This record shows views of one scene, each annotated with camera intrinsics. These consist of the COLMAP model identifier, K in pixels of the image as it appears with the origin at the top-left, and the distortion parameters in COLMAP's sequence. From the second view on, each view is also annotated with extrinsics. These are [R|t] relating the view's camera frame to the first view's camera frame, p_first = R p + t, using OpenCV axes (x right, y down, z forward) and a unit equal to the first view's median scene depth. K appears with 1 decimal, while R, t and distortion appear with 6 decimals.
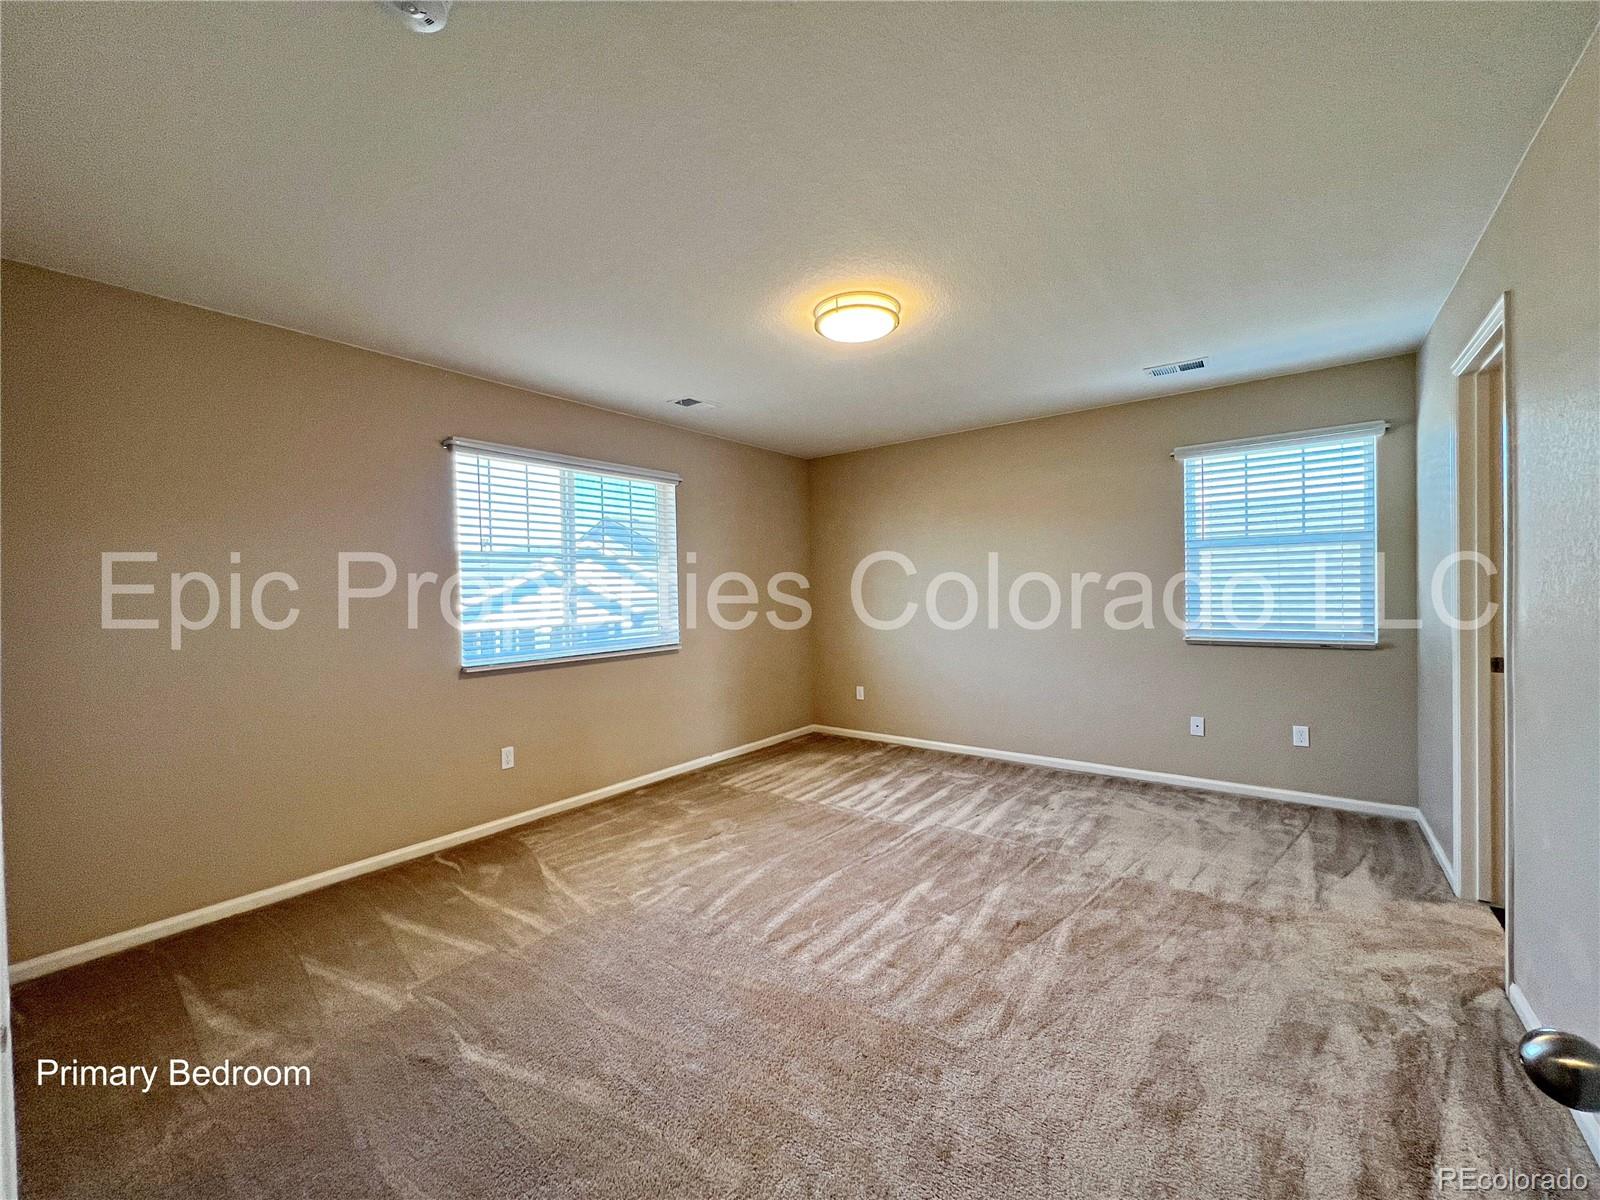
lens RADIAL K [[649.5, 0, 800.8], [0, 649.5, 598.0], [0, 0, 1]] dist [0.000518, 0.000389]
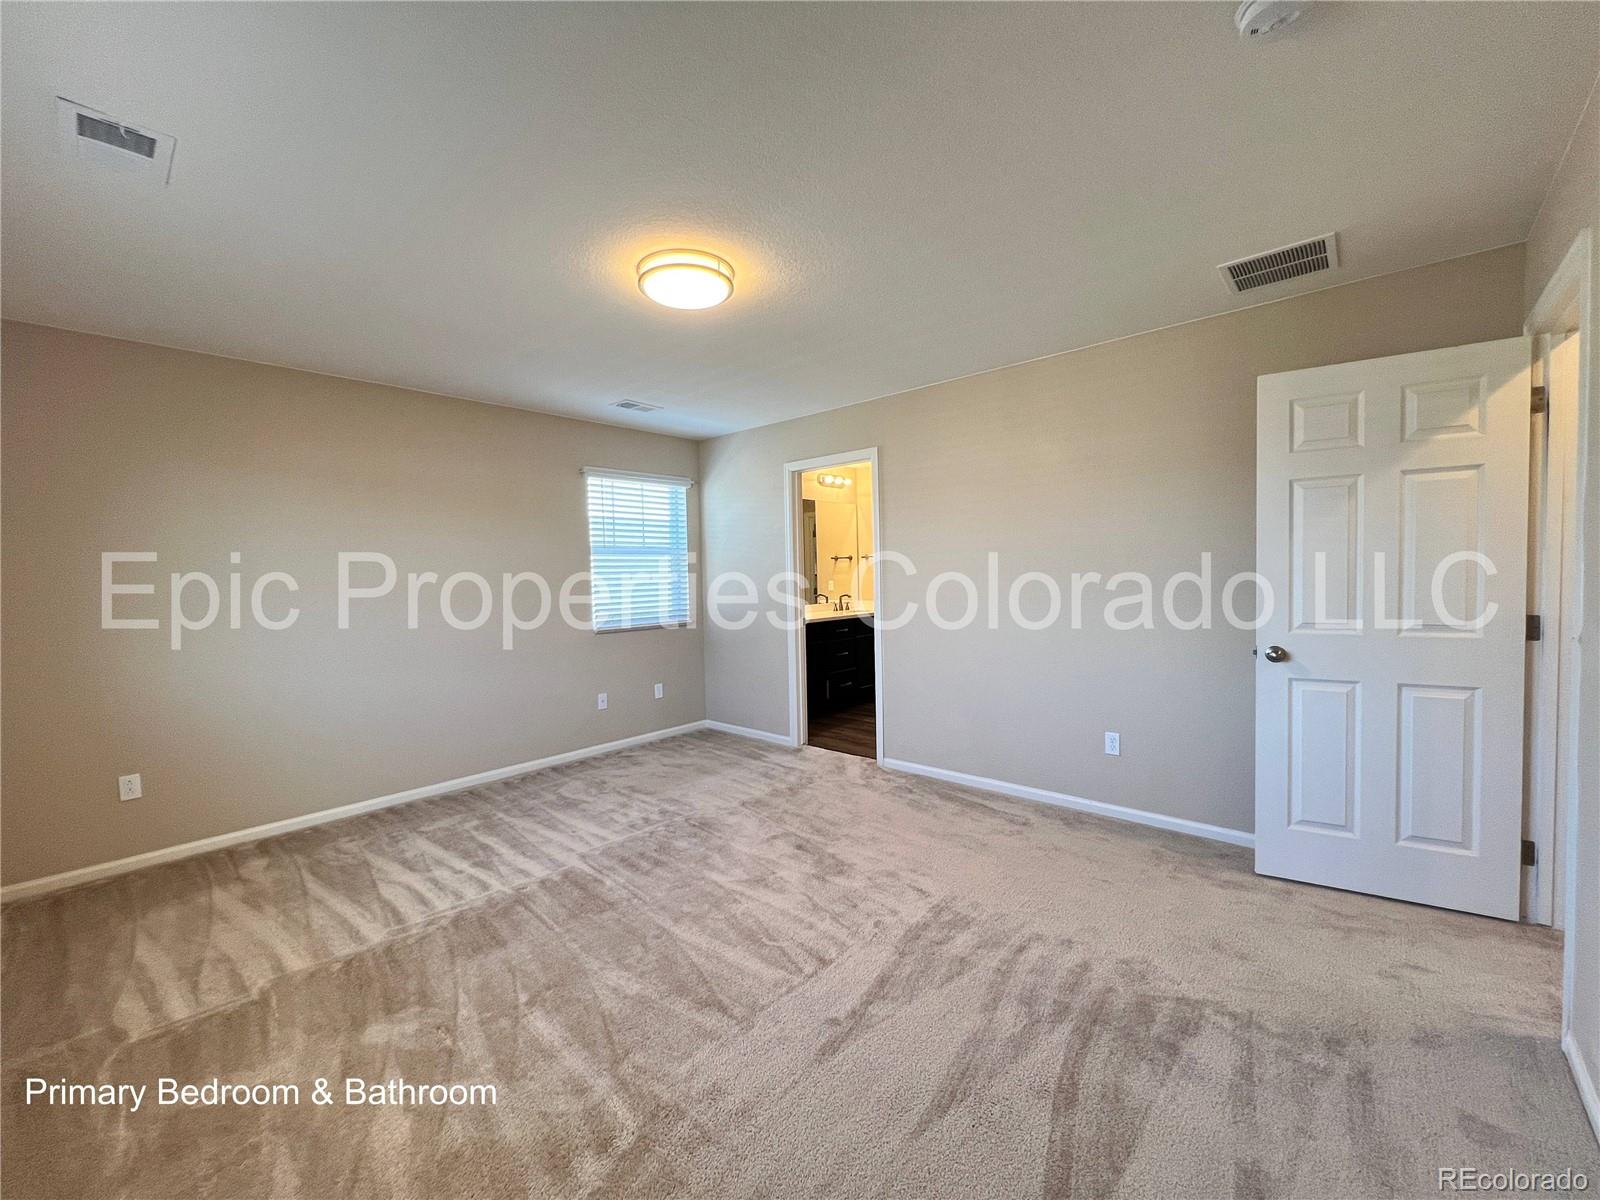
lens RADIAL K [[649.5, 0, 800.8], [0, 649.5, 598.0], [0, 0, 1]] dist [0.000518, 0.000389]
pose [[0.063646, -0.023783, 0.997689, -0.595677], [0.027688, 0.999373, 0.022057, -0.011300], [-0.997588, 0.026220, 0.064265, 0.580156]]
